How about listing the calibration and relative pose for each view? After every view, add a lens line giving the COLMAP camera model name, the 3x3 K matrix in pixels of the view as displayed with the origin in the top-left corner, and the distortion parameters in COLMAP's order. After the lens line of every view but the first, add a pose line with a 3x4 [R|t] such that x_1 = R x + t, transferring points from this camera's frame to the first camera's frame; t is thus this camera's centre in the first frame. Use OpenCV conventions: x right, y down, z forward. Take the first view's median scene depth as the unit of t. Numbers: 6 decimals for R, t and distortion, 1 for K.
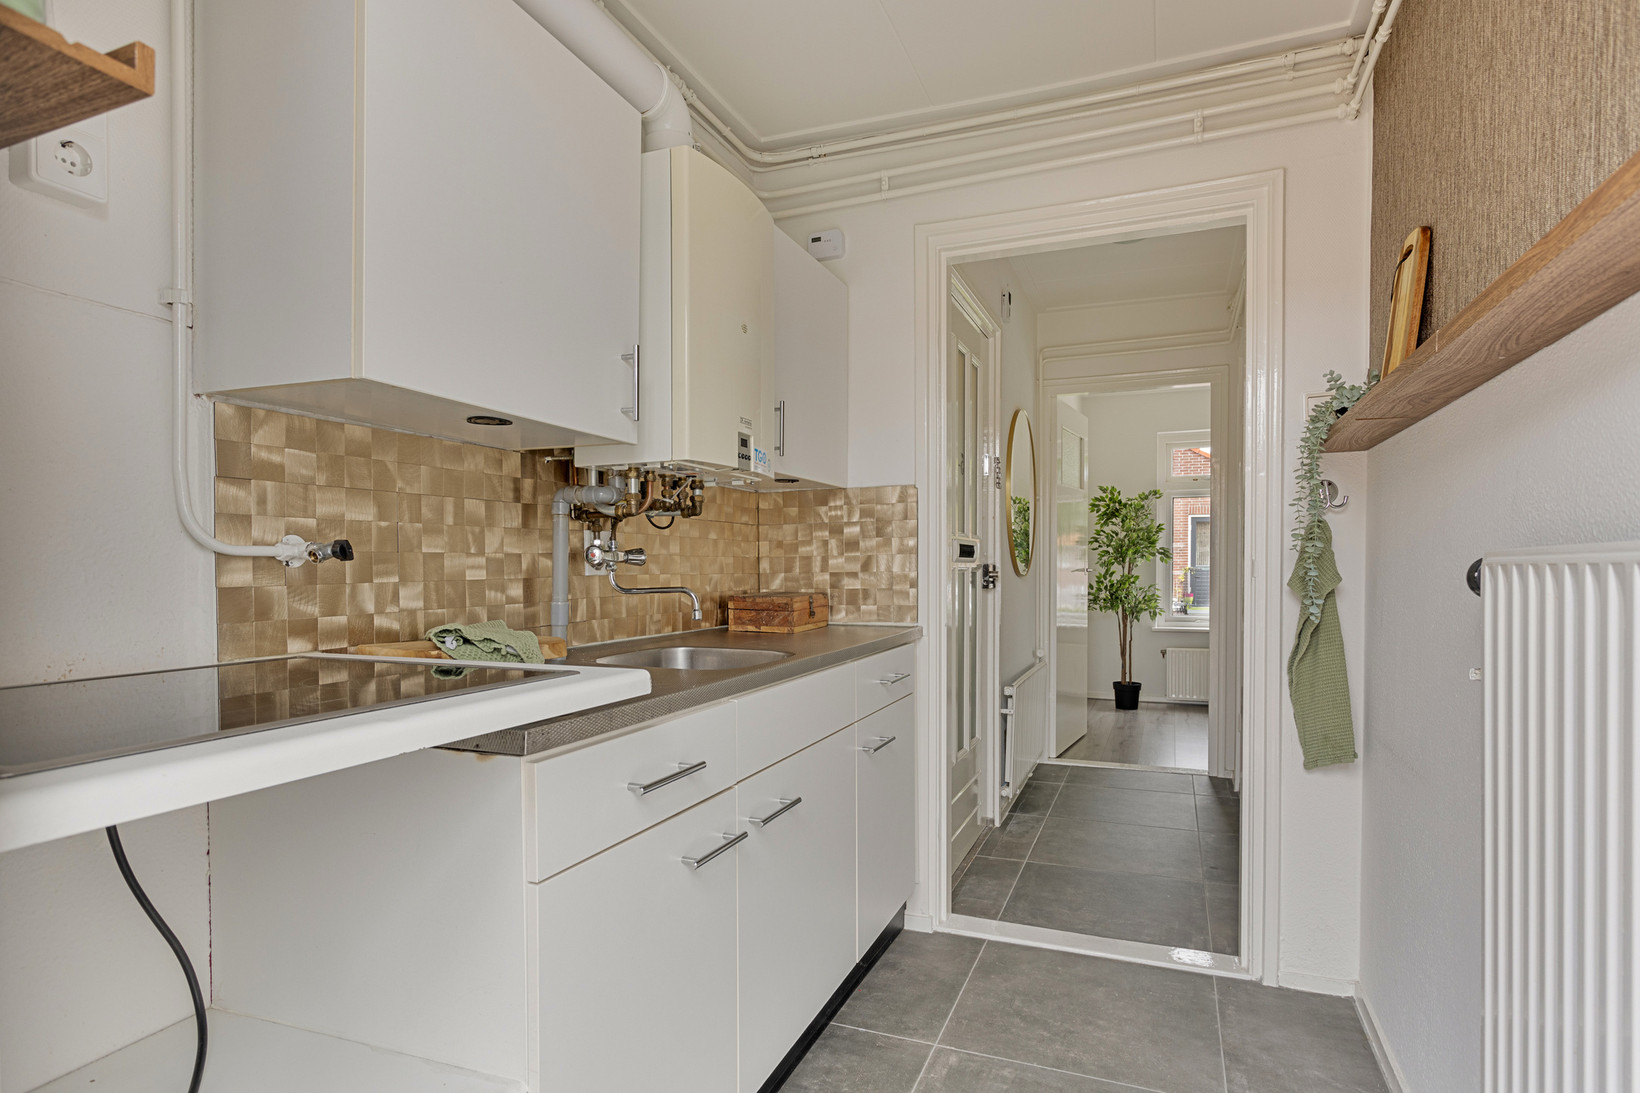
lens RADIAL K [[854.8, 0, 818.6], [0, 854.8, 584.7], [0, 0, 1]] dist [-0.000479, 0.000115]
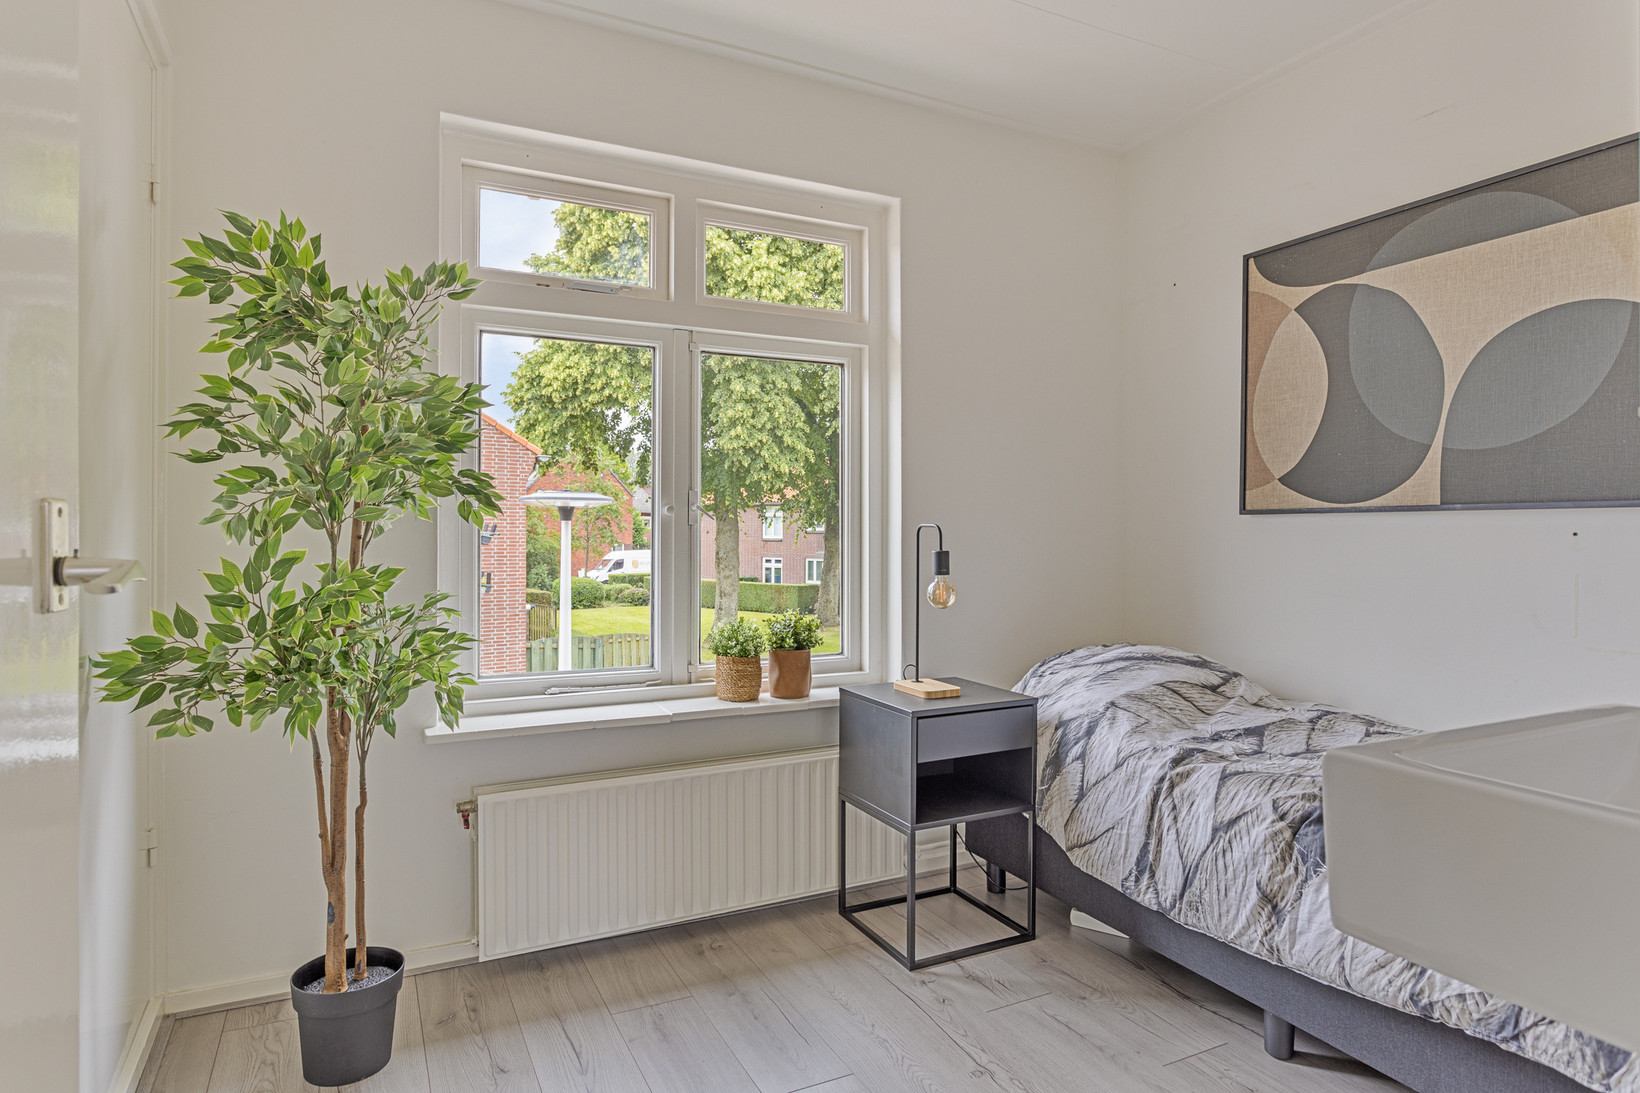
lens RADIAL K [[931.3, 0, 820.0], [0, 931.3, 546.5], [0, 0, 1]] dist [0.001329, 0.000088]
pose [[0.657835, -0.003919, 0.753152, 0.444502], [0.004686, 0.999988, 0.001111, -0.031800], [-0.753147, 0.002798, 0.657846, 1.296723]]
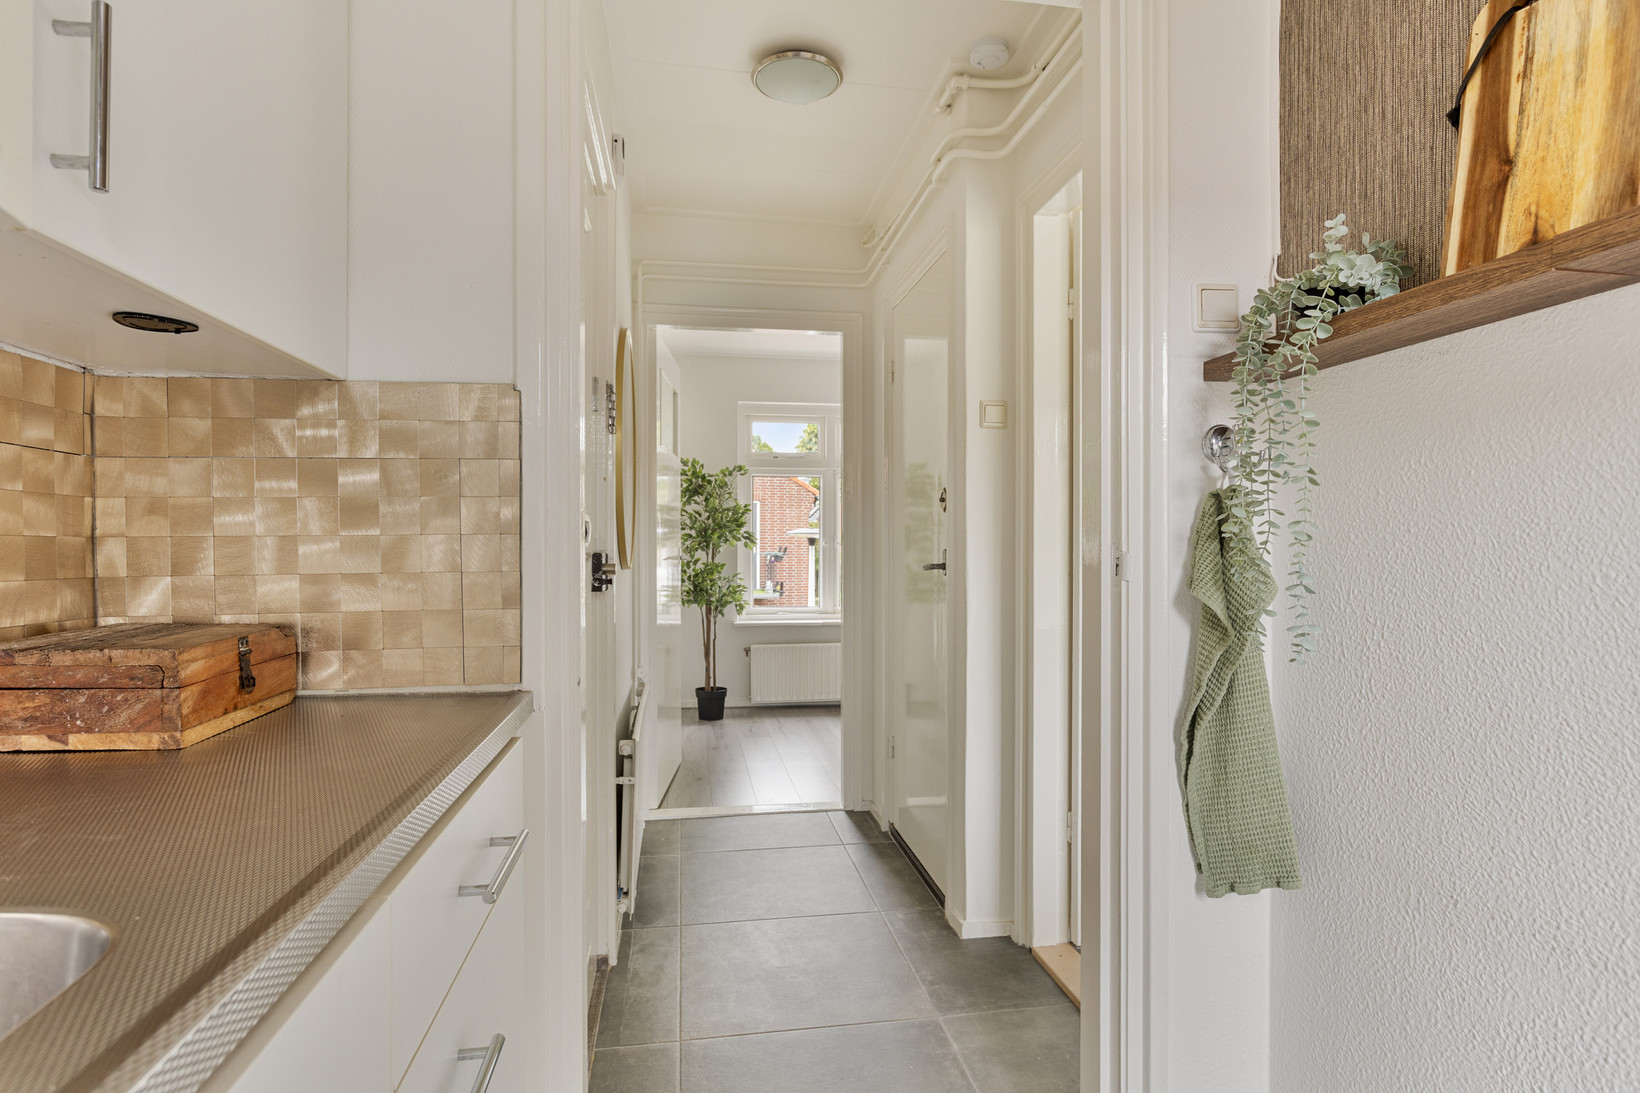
lens RADIAL K [[870.4, 0, 822.0], [0, 870.4, 562.3], [0, 0, 1]] dist [-0.000516, 0.000732]
pose [[0.856060, -0.002344, 0.516872, 0.008243], [0.005881, 0.999969, -0.005204, -0.012232], [-0.516843, 0.007495, 0.856047, 0.358314]]
